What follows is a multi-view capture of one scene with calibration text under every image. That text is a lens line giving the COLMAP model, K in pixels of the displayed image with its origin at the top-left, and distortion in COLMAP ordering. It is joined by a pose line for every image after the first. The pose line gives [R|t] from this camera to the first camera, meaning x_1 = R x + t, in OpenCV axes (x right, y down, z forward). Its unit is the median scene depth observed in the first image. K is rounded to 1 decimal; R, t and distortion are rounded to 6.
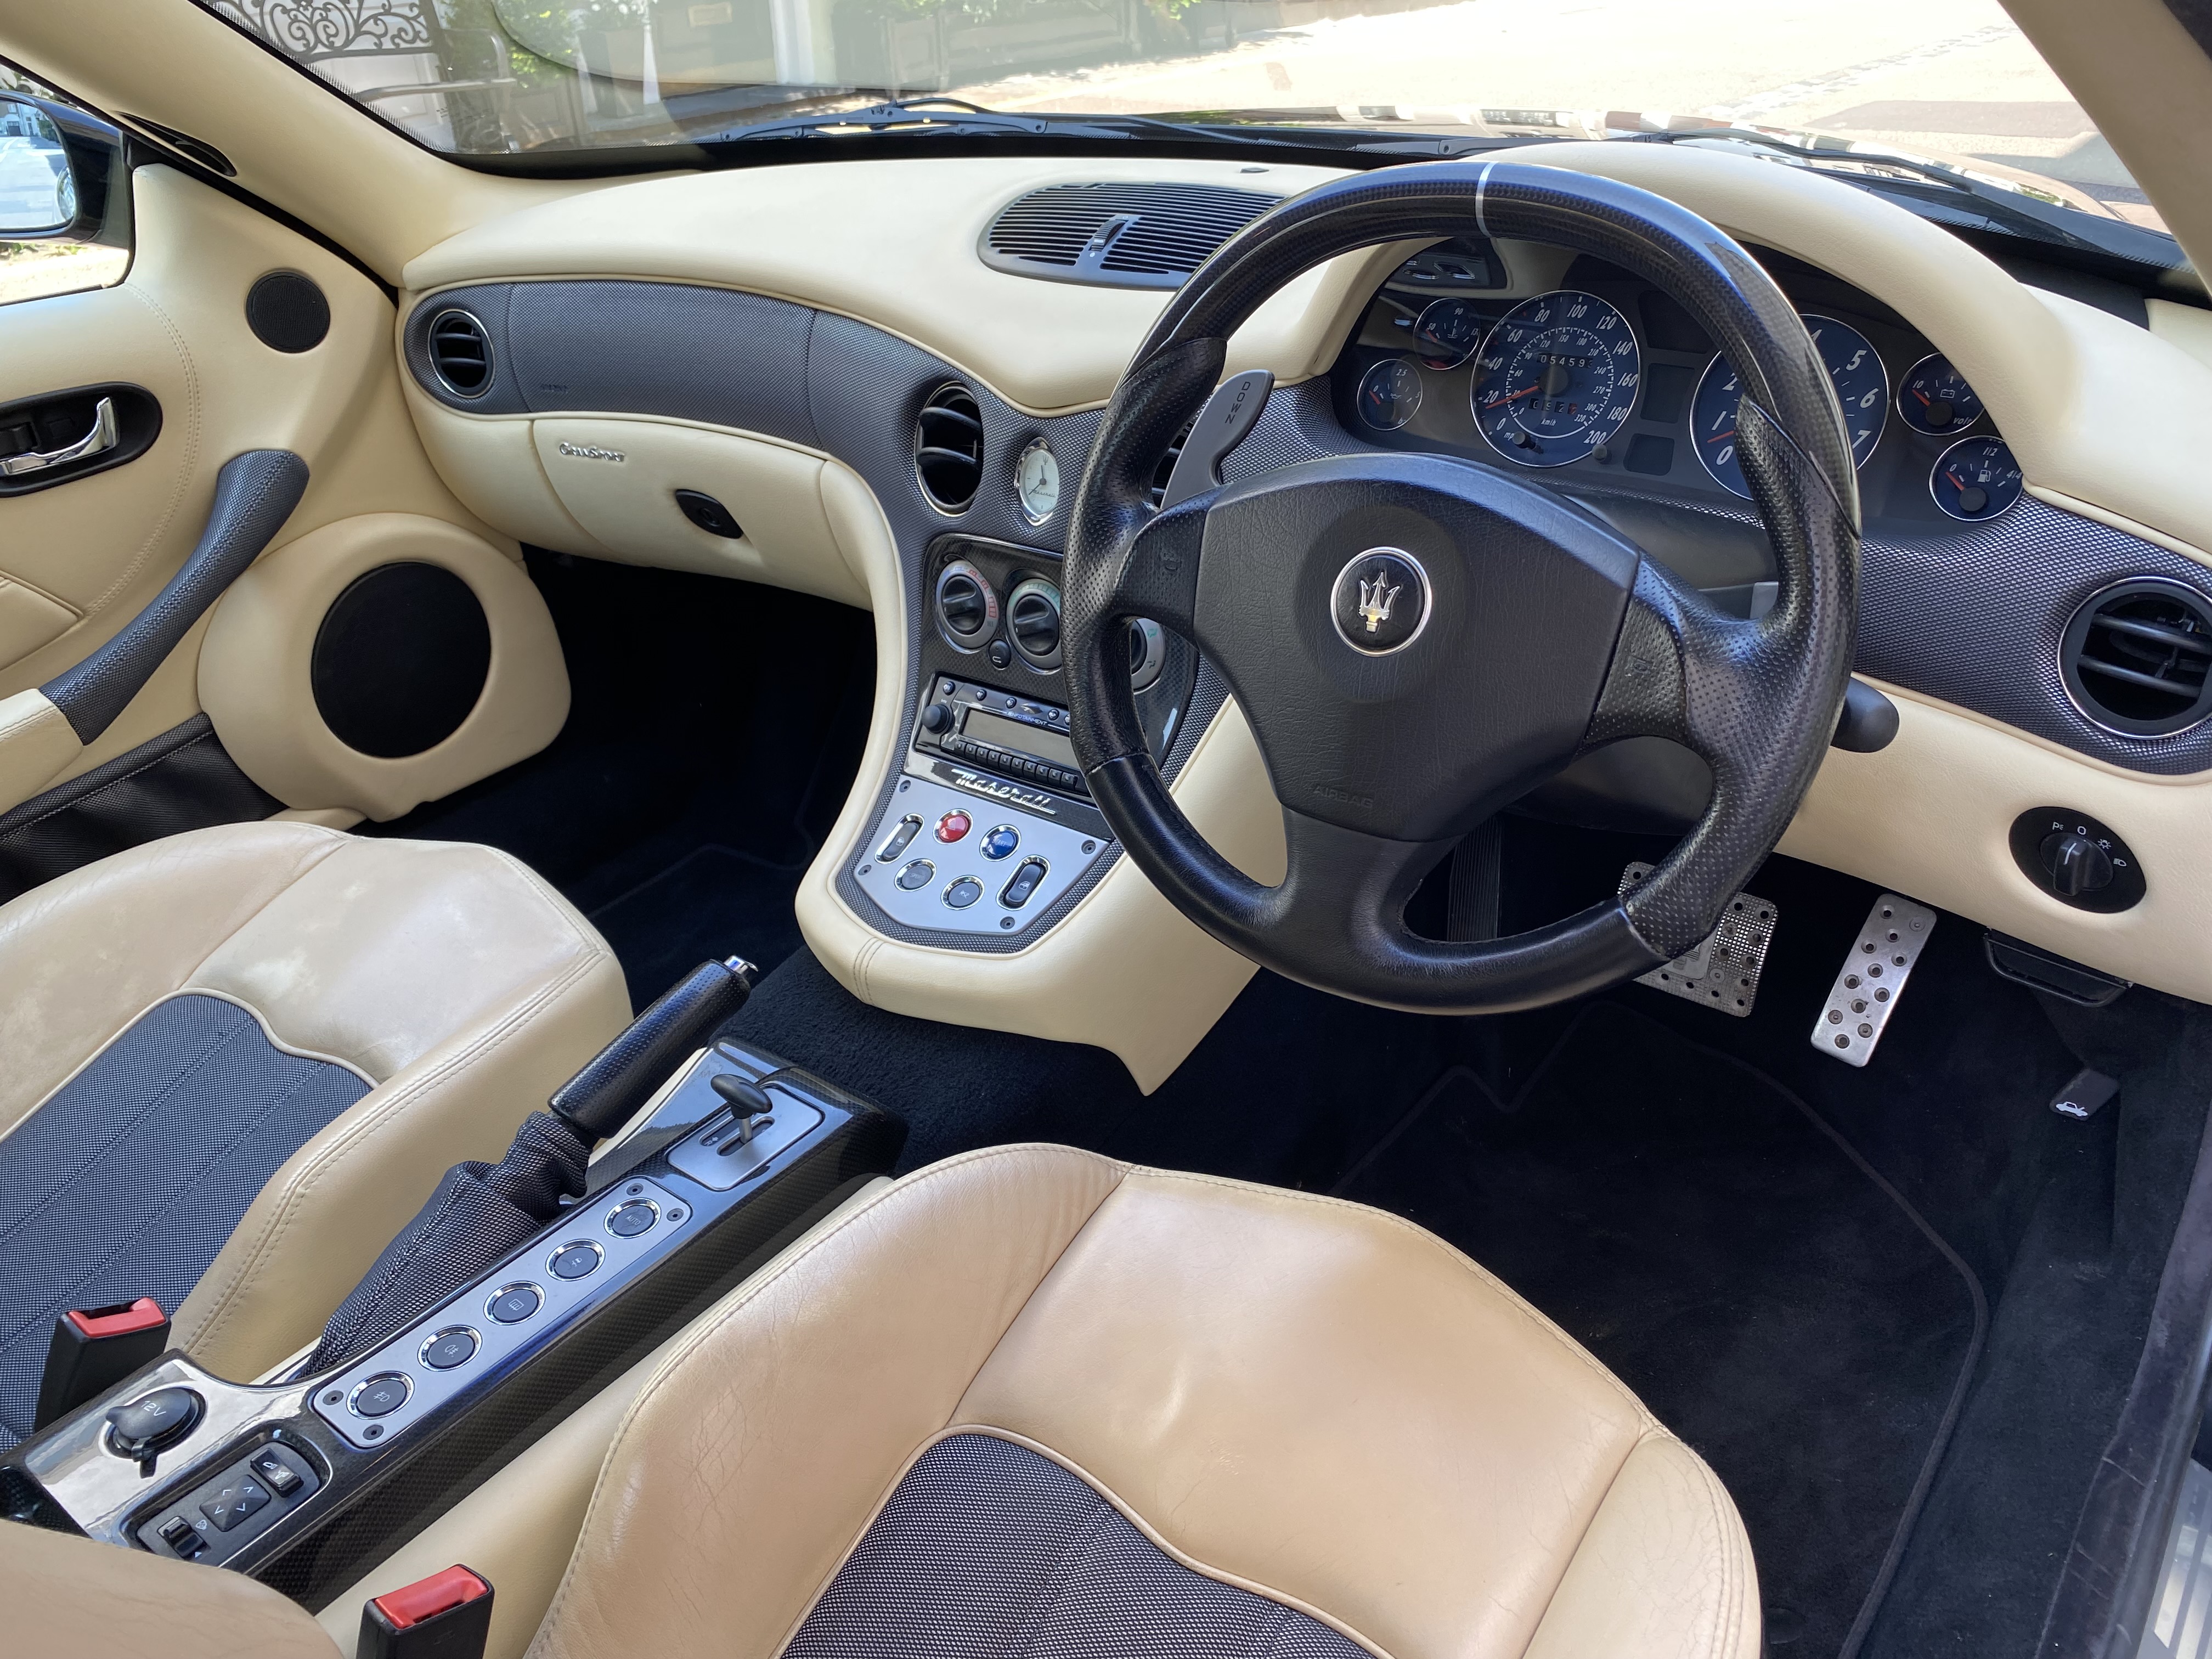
lens RADIAL K [[1686.7, 0, 1122.3], [0, 1686.7, 844.8], [0, 0, 1]] dist [0.013450, -0.013993]
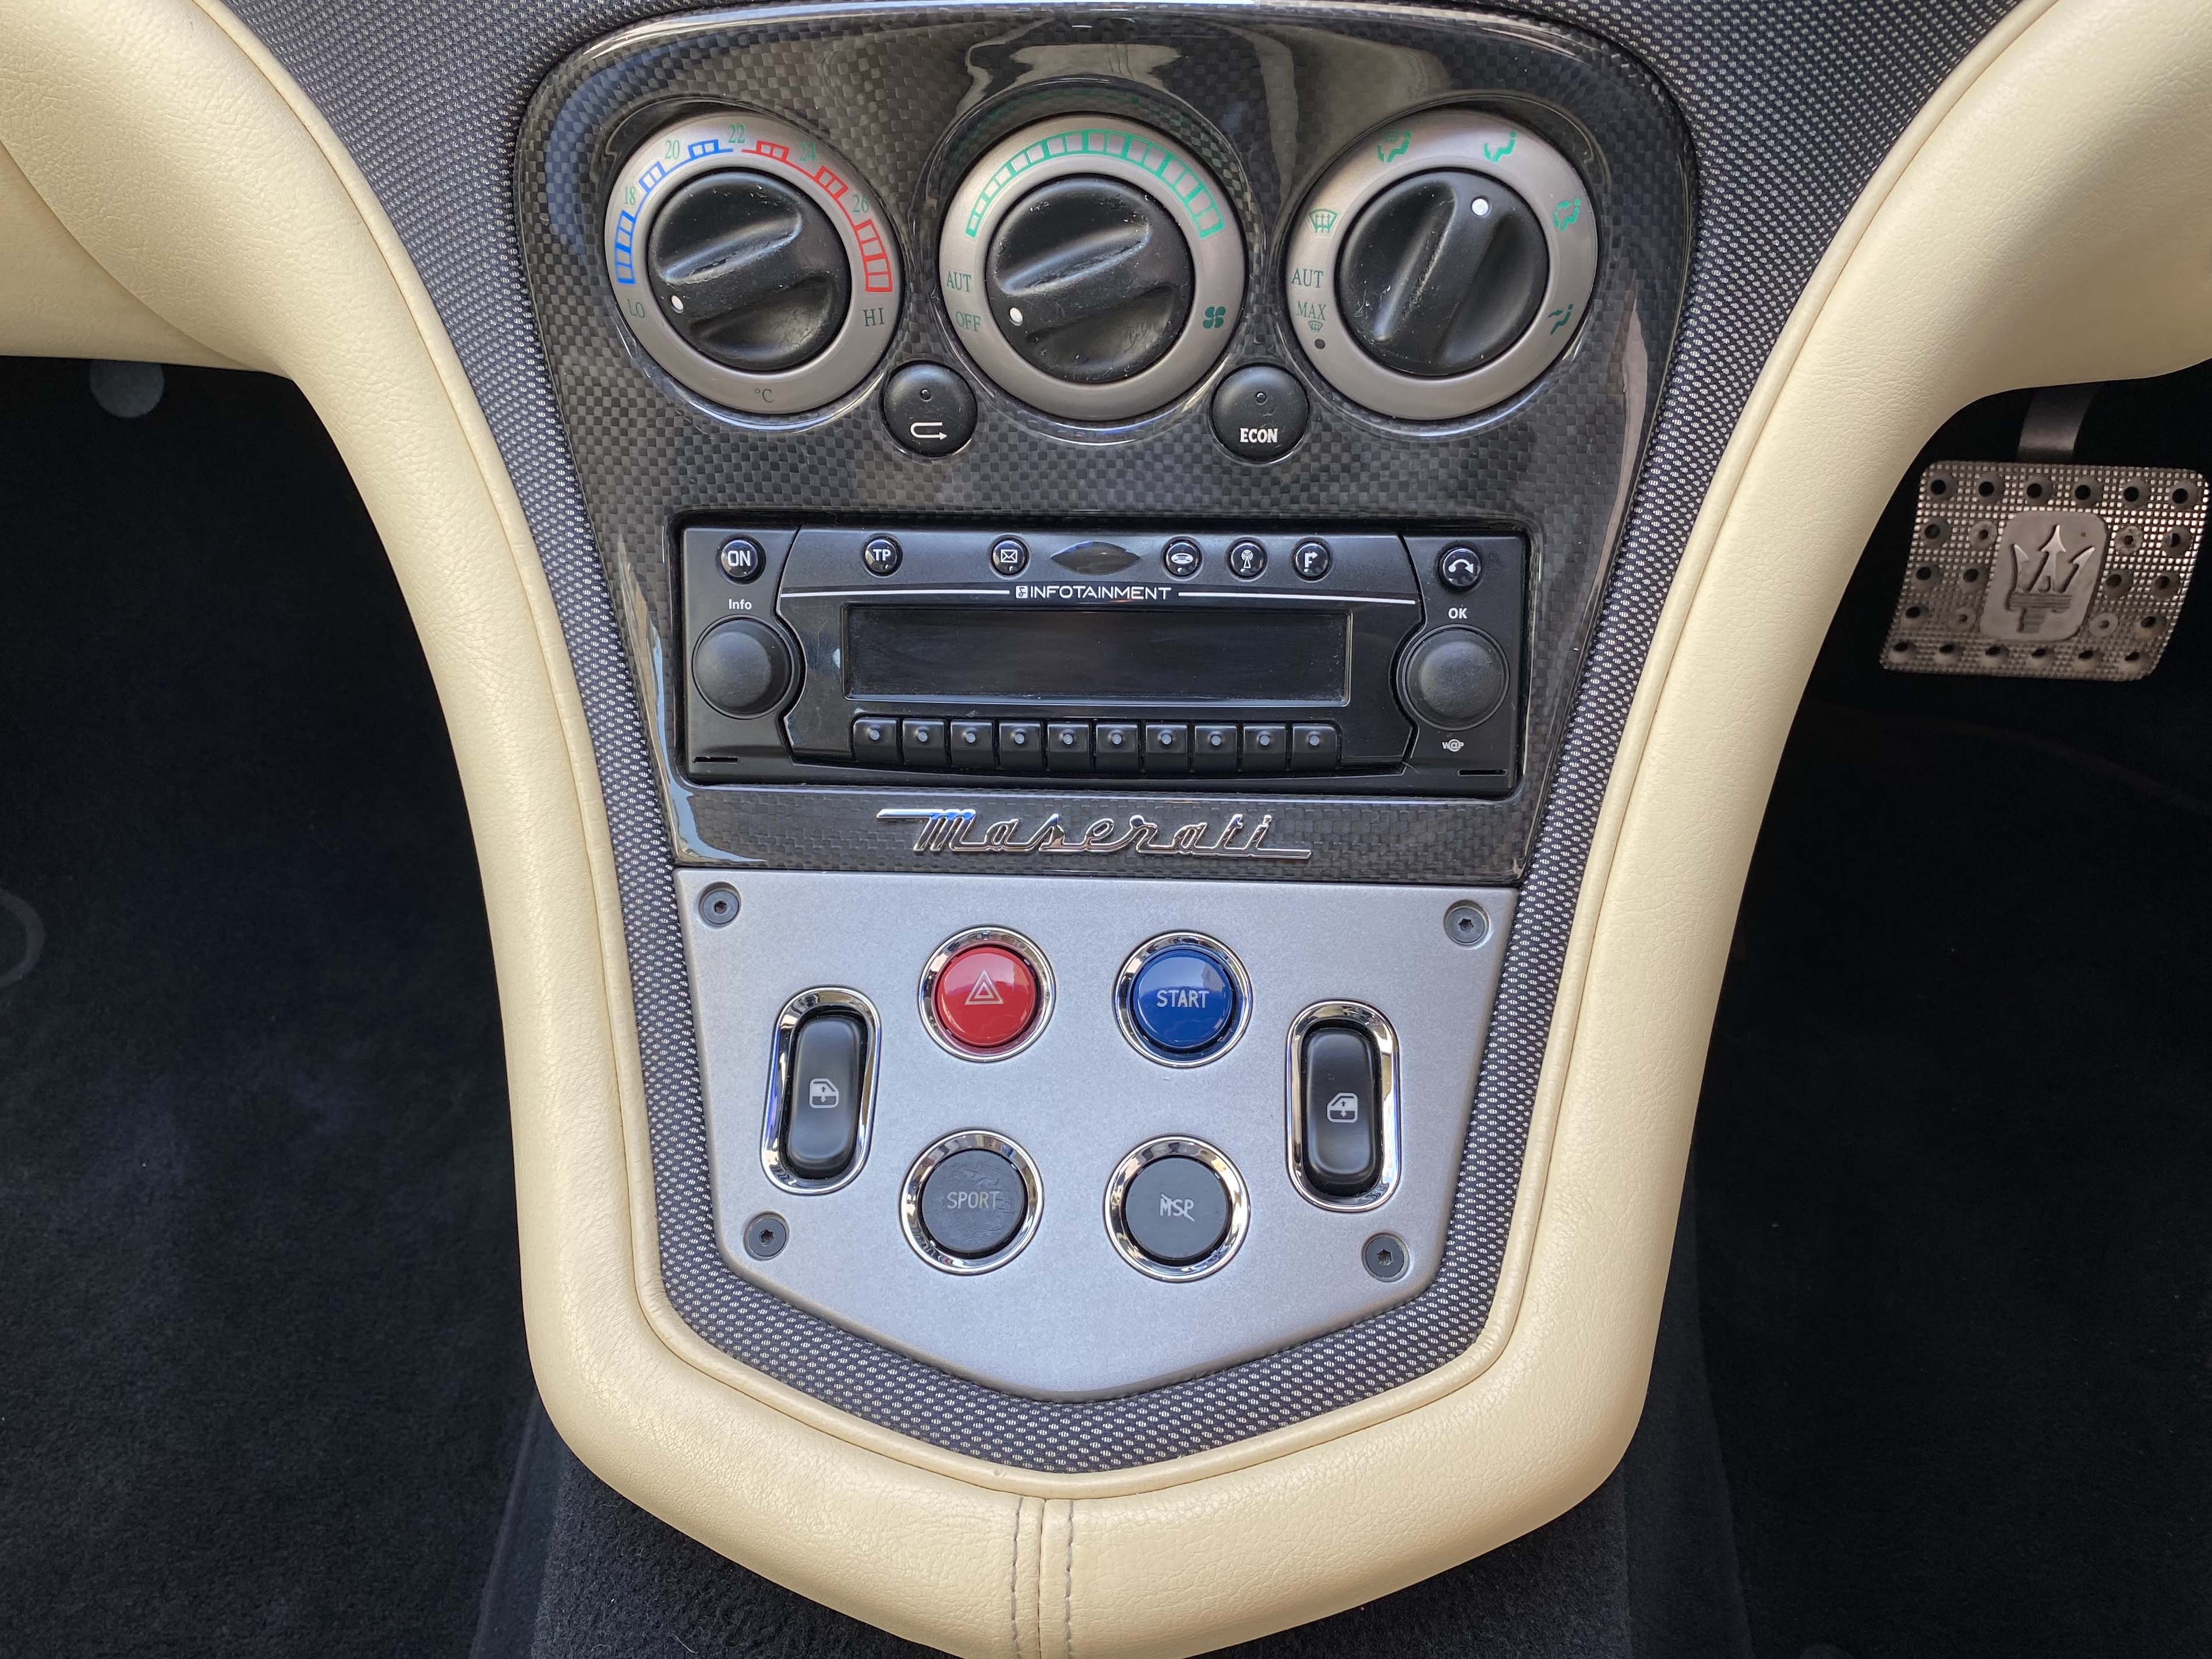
lens RADIAL K [[1782.1, 0, 1129.0], [0, 1782.1, 788.4], [0, 0, 1]] dist [0.040905, -0.039735]
pose [[0.828612, -0.358596, 0.429897, -0.227930], [0.255823, 0.925593, 0.278986, -0.145171], [-0.497953, -0.121193, 0.858694, 0.775003]]
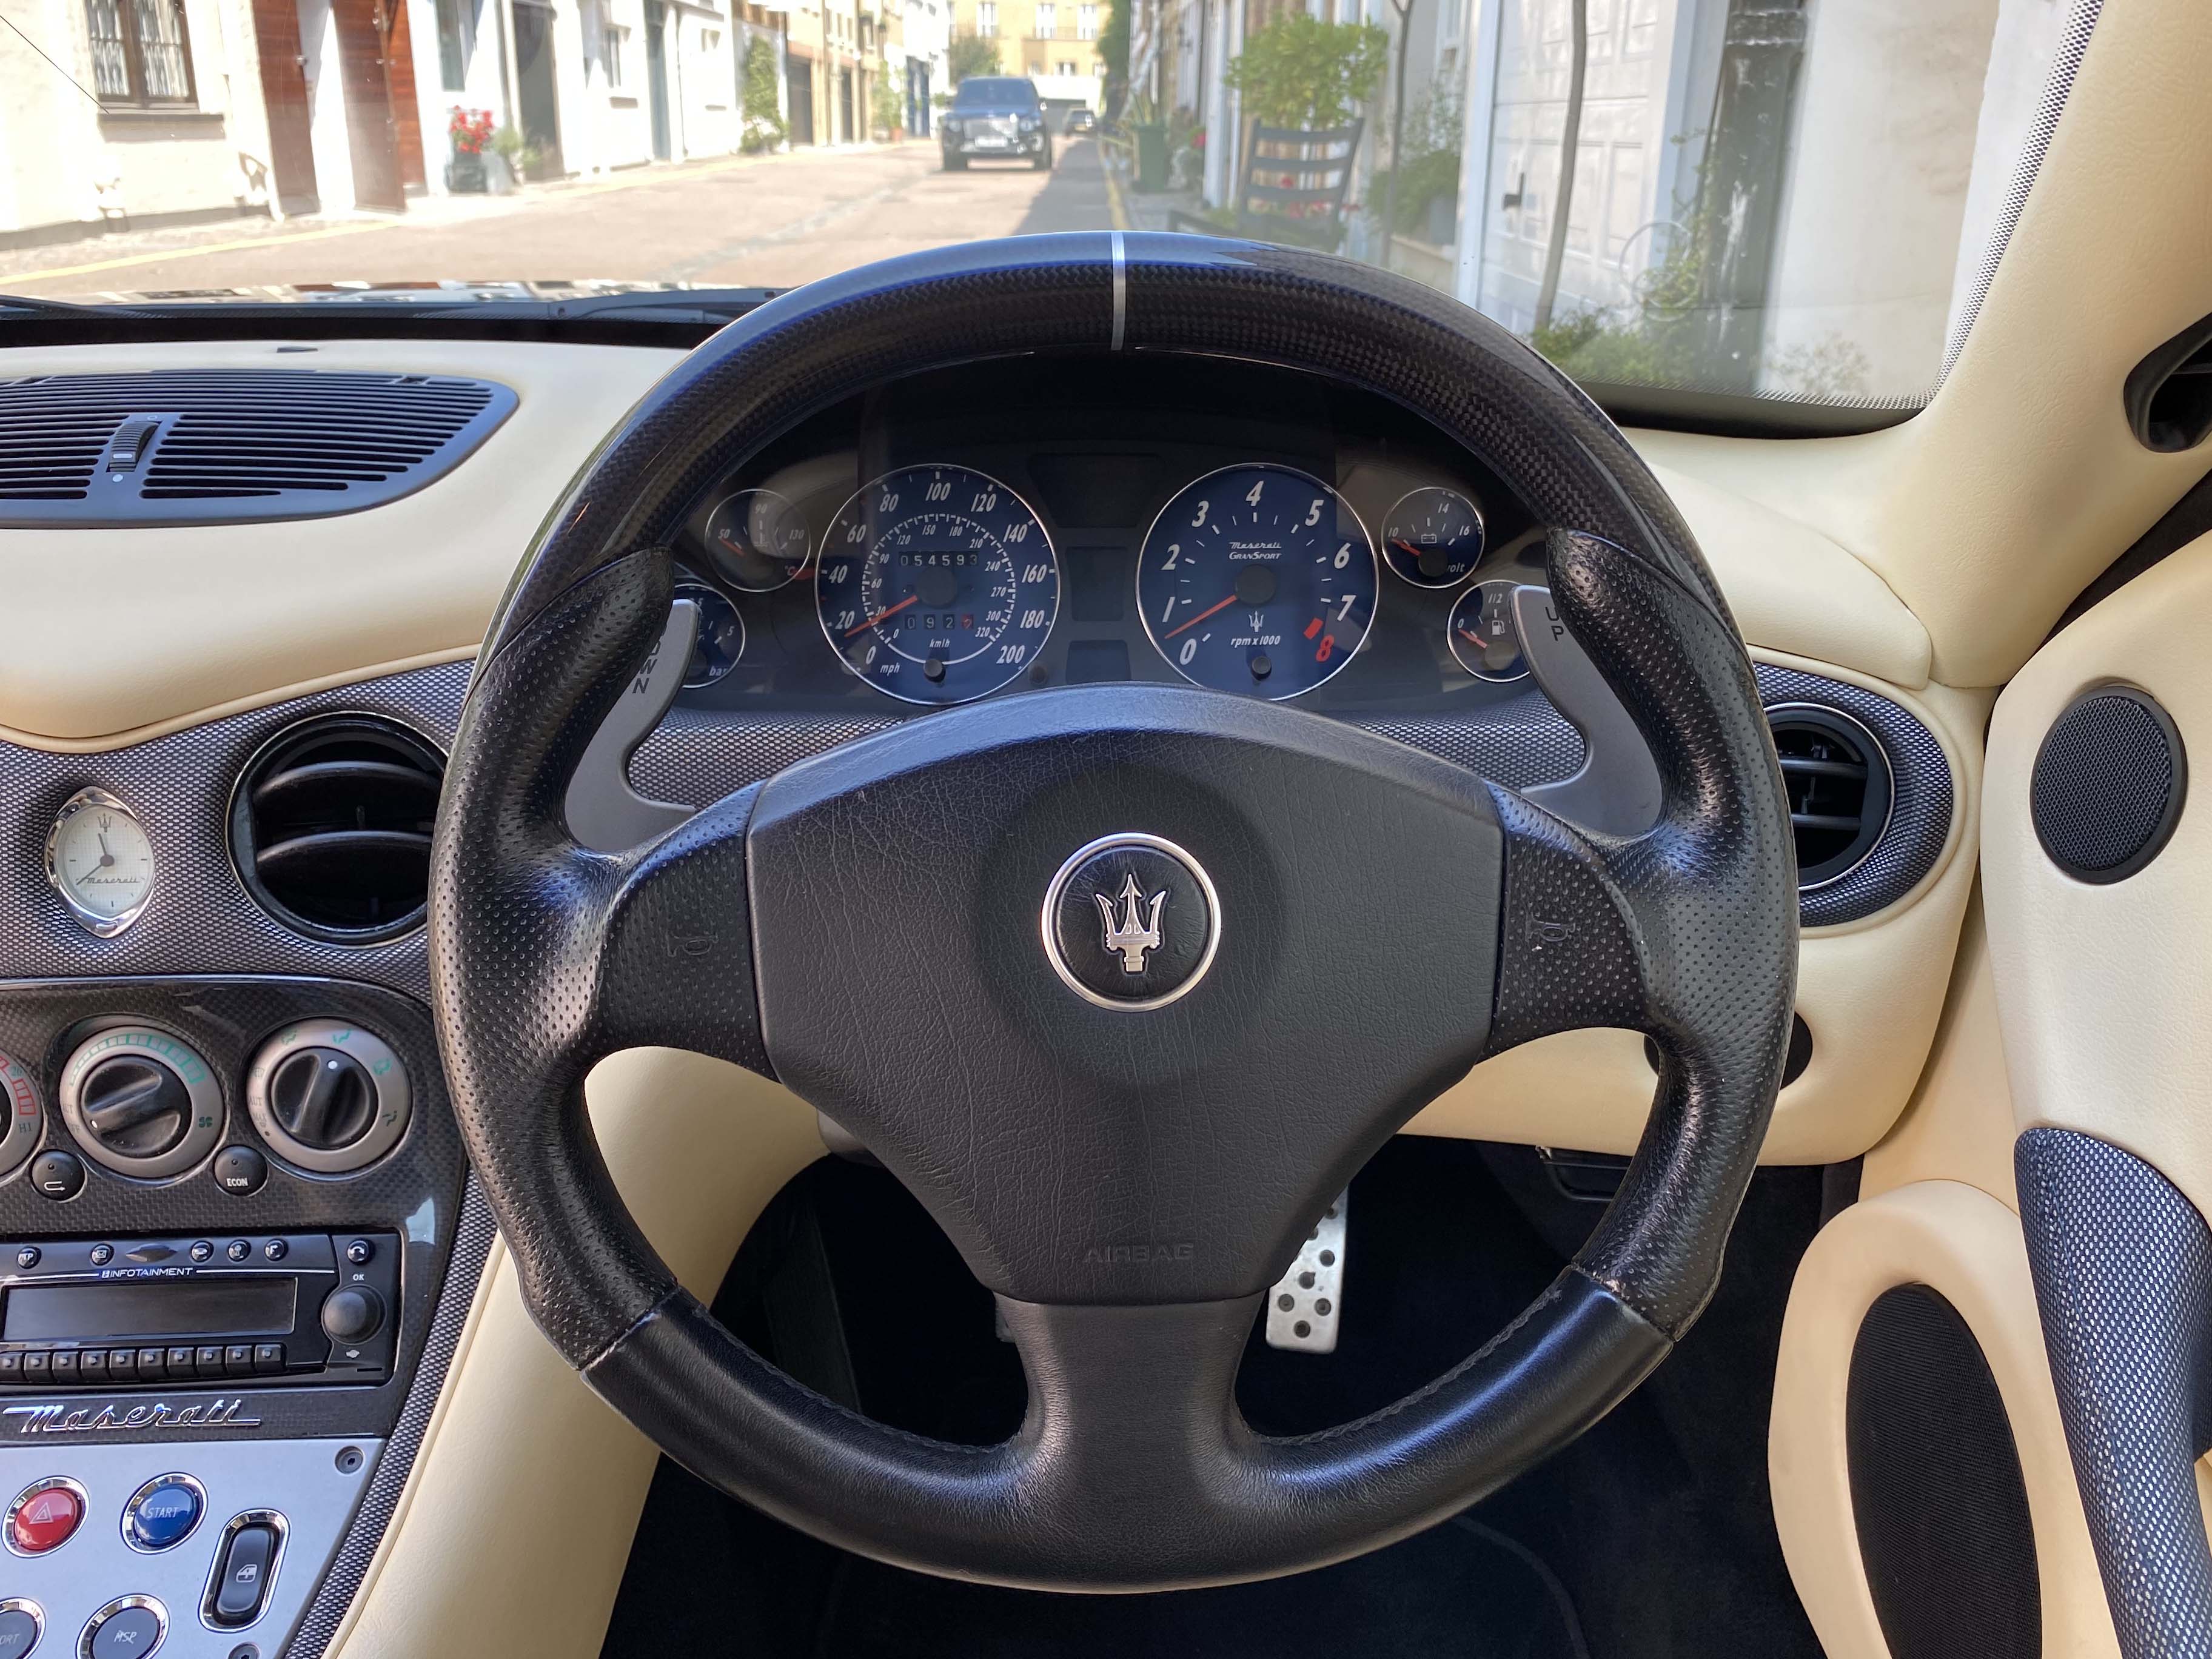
lens RADIAL K [[1879.8, 0, 1114.7], [0, 1879.8, 842.9], [0, 0, 1]] dist [0.079394, -0.087083]
pose [[0.783754, -0.189657, 0.591405, -0.168043], [0.281921, 0.957118, -0.066677, -0.086796], [-0.553399, 0.218988, 0.803613, 0.307121]]
